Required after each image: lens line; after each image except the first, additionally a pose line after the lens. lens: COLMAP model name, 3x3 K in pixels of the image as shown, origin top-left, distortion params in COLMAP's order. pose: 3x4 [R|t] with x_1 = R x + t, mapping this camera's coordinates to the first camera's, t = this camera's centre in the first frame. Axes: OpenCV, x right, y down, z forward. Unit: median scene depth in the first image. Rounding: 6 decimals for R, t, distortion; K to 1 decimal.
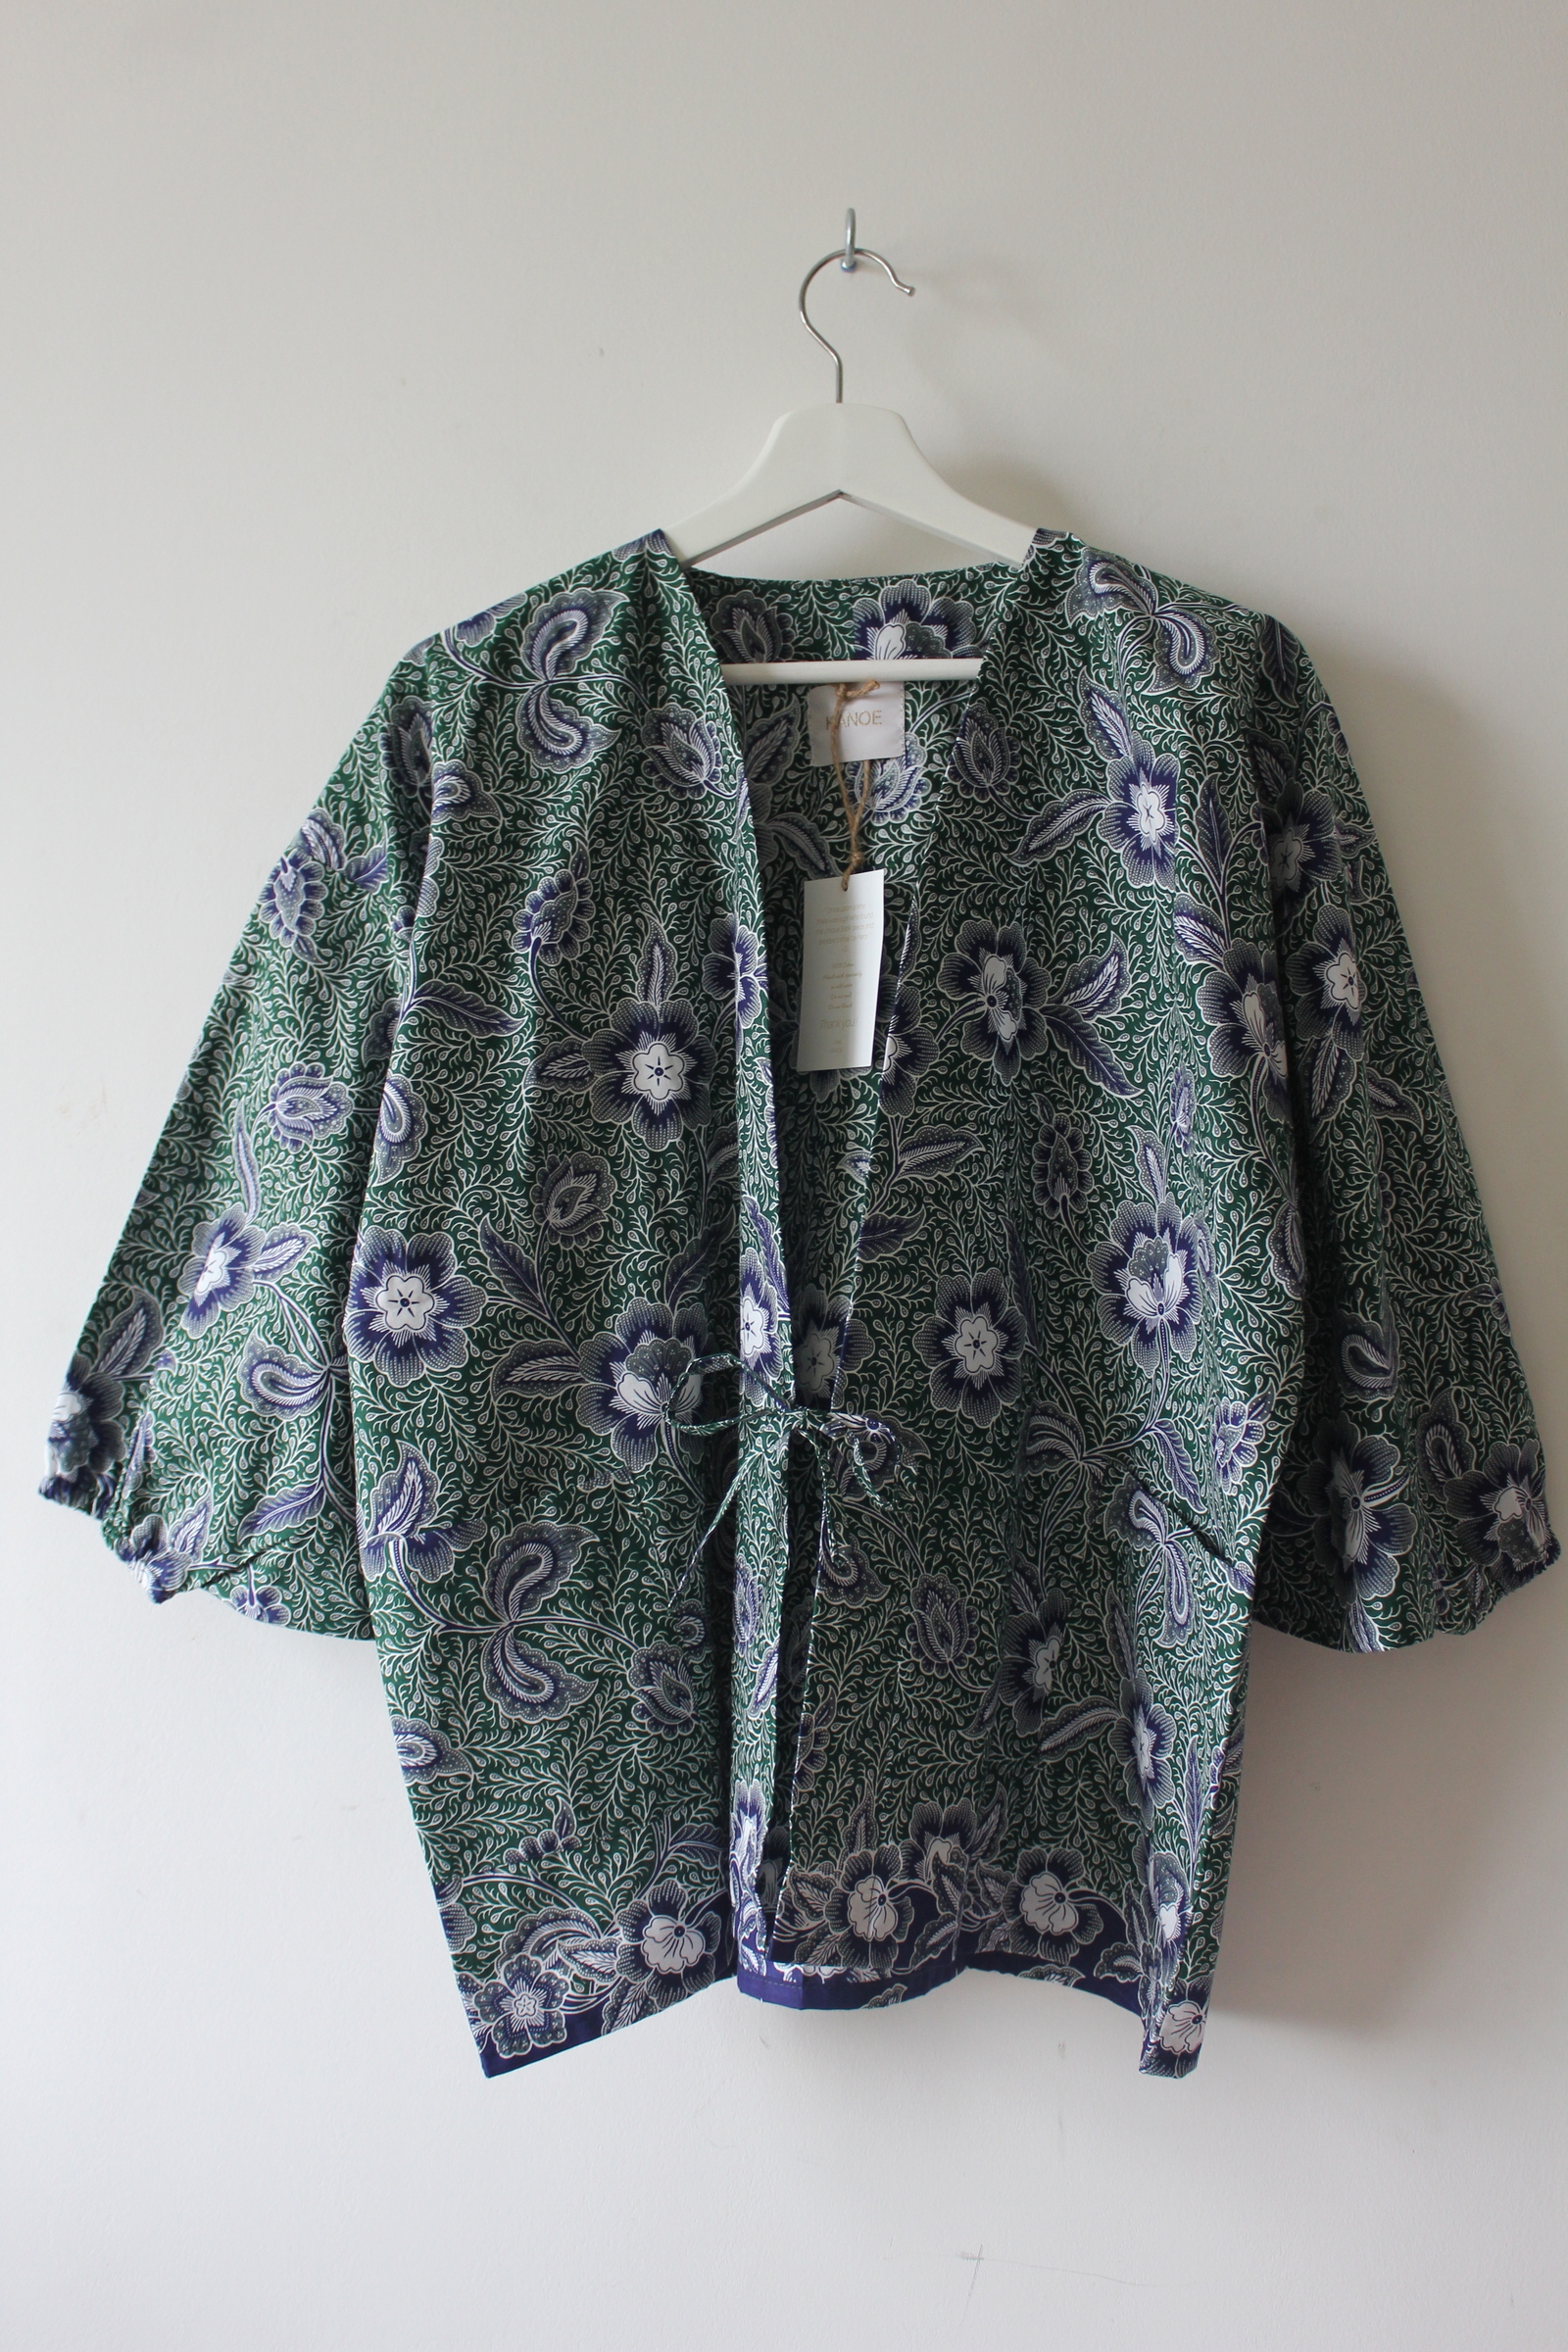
lens RADIAL K [[2310.6, 0, 784.0], [0, 2310.6, 1176.0], [0, 0, 1]] dist [-0.150425, 0.165683]
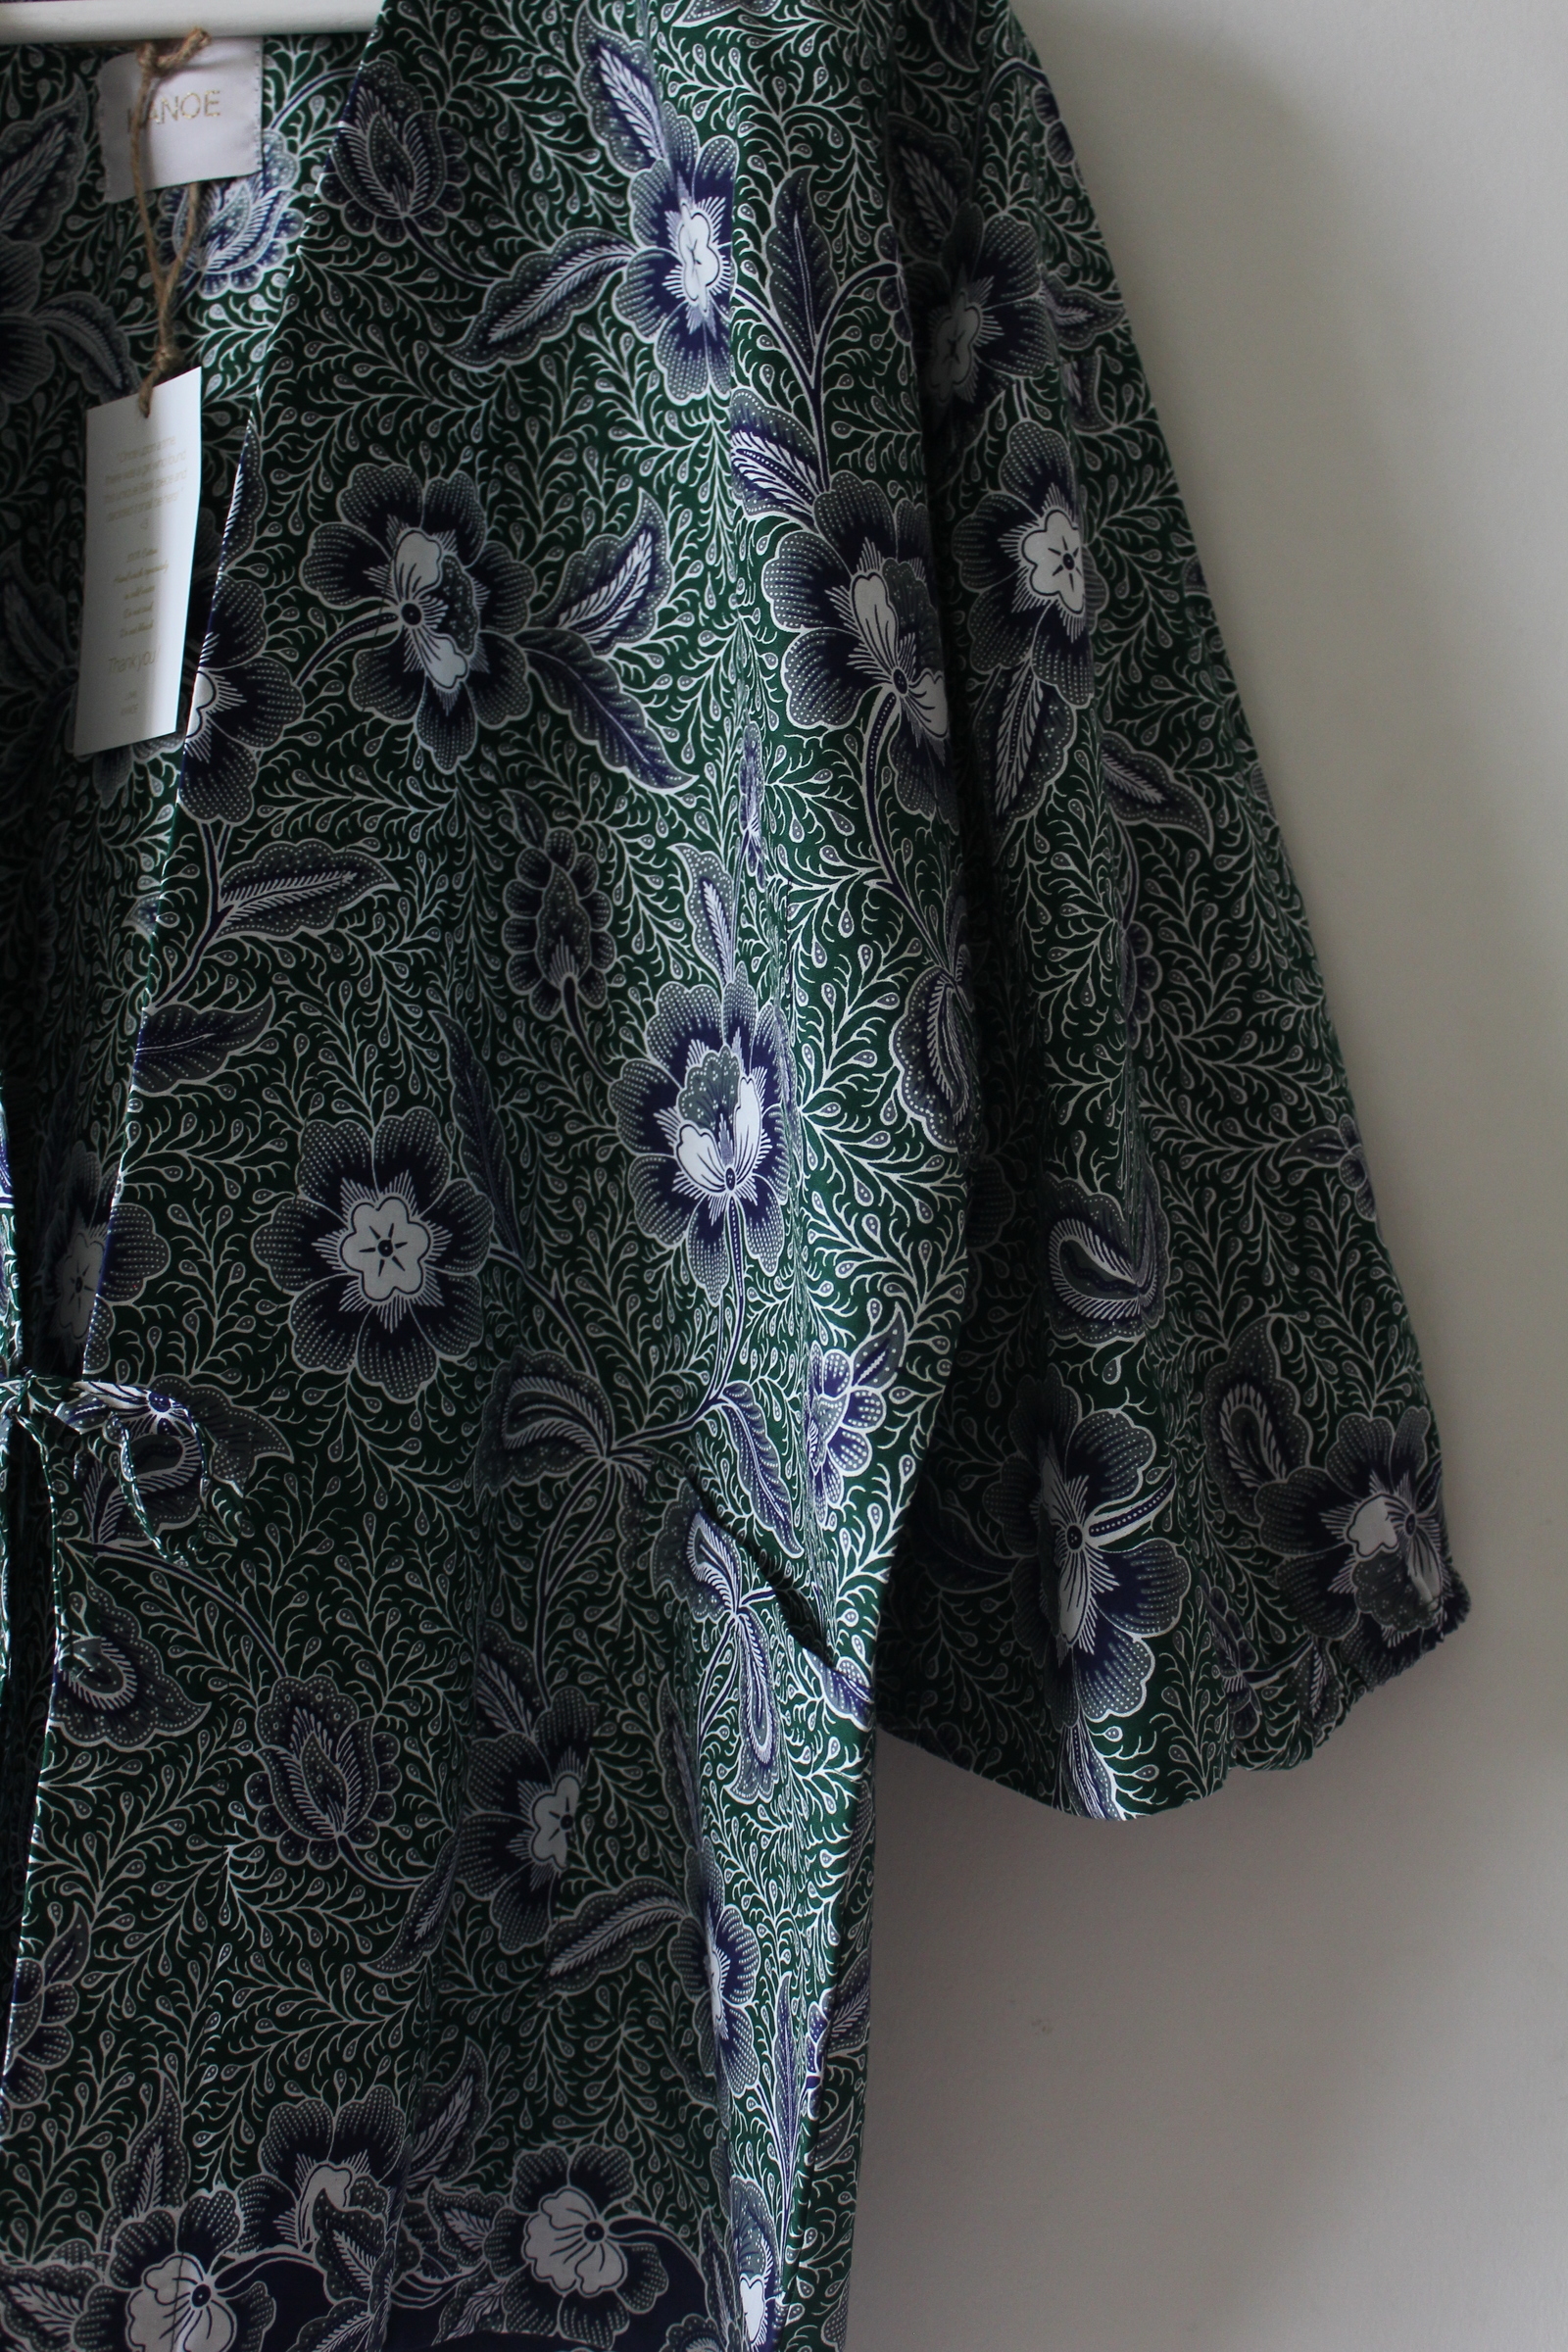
lens RADIAL K [[2804.6, 0, 784.0], [0, 2804.6, 1176.0], [0, 0, 1]] dist [-0.123826, 0.203786]
pose [[0.997553, -0.015467, 0.068183, 0.132466], [0.012729, 0.999102, 0.040404, 0.030842], [-0.068747, -0.039438, 0.996854, 0.342982]]
